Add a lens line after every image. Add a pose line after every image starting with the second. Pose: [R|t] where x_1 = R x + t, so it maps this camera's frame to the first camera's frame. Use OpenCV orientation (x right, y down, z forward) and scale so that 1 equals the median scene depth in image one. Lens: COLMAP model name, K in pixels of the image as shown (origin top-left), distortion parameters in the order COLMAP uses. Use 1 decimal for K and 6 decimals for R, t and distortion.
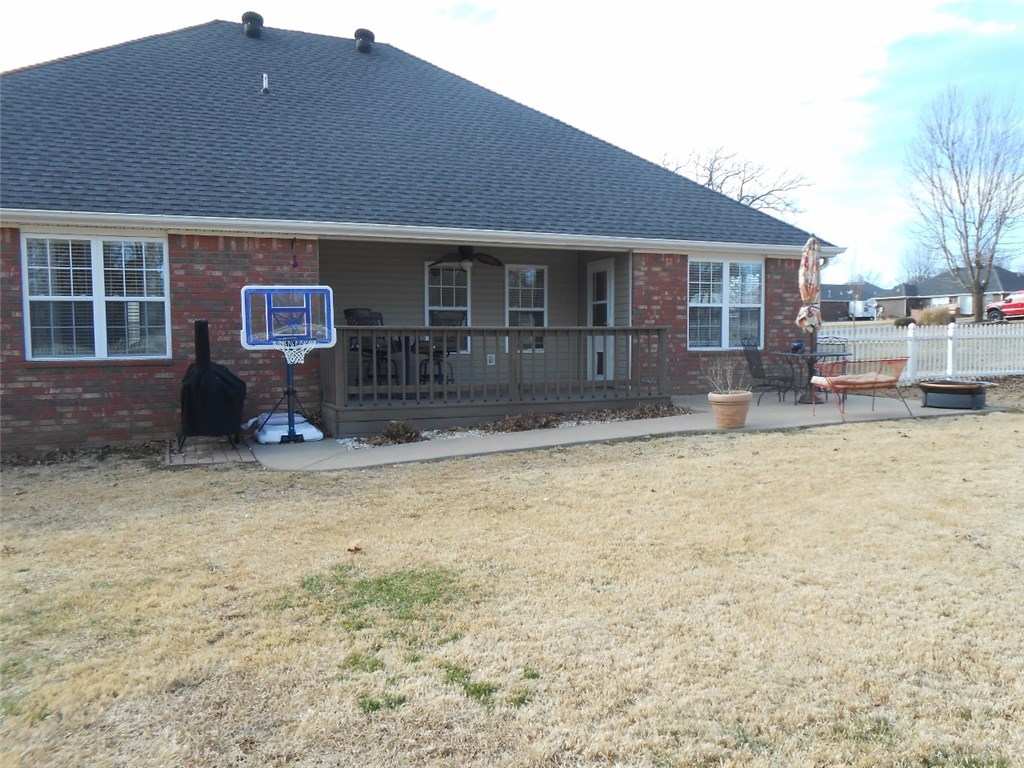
lens RADIAL K [[805.2, 0, 514.7], [0, 805.2, 382.3], [0, 0, 1]] dist [-0.023244, 0.032554]
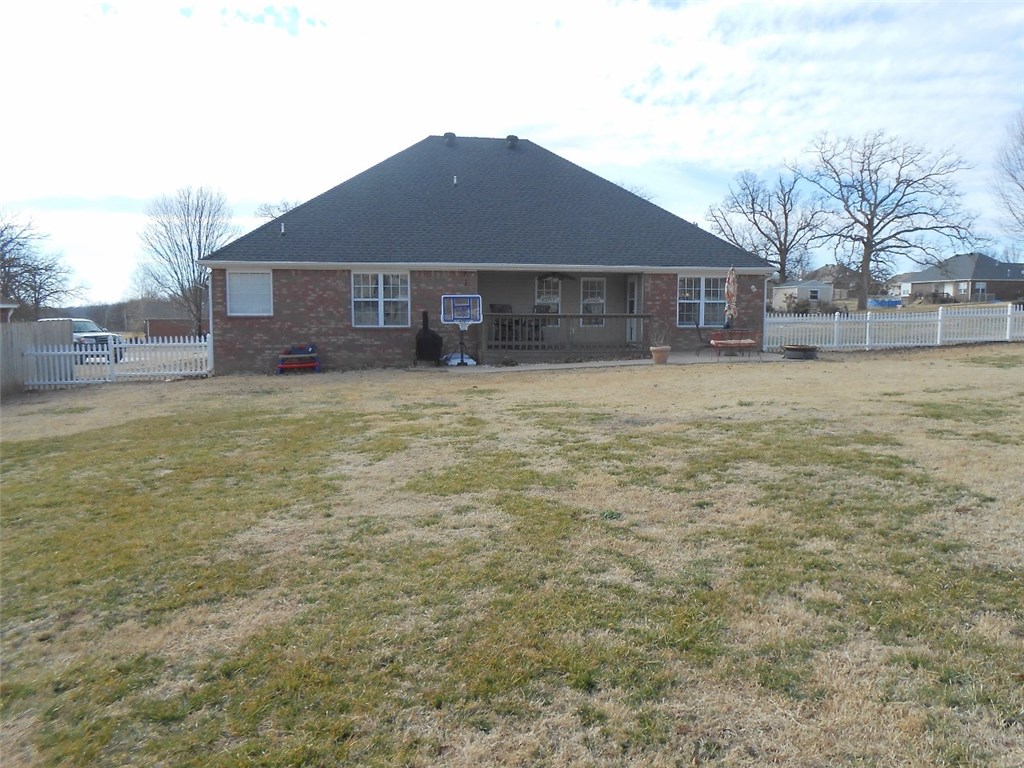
lens RADIAL K [[805.2, 0, 511.8], [0, 805.2, 383.9], [0, 0, 1]] dist [-0.023244, 0.032554]
pose [[0.972562, 0.030241, -0.230670, 0.347918], [-0.022521, 0.999097, 0.036028, 0.039451], [0.231551, -0.029845, 0.972365, -1.061206]]
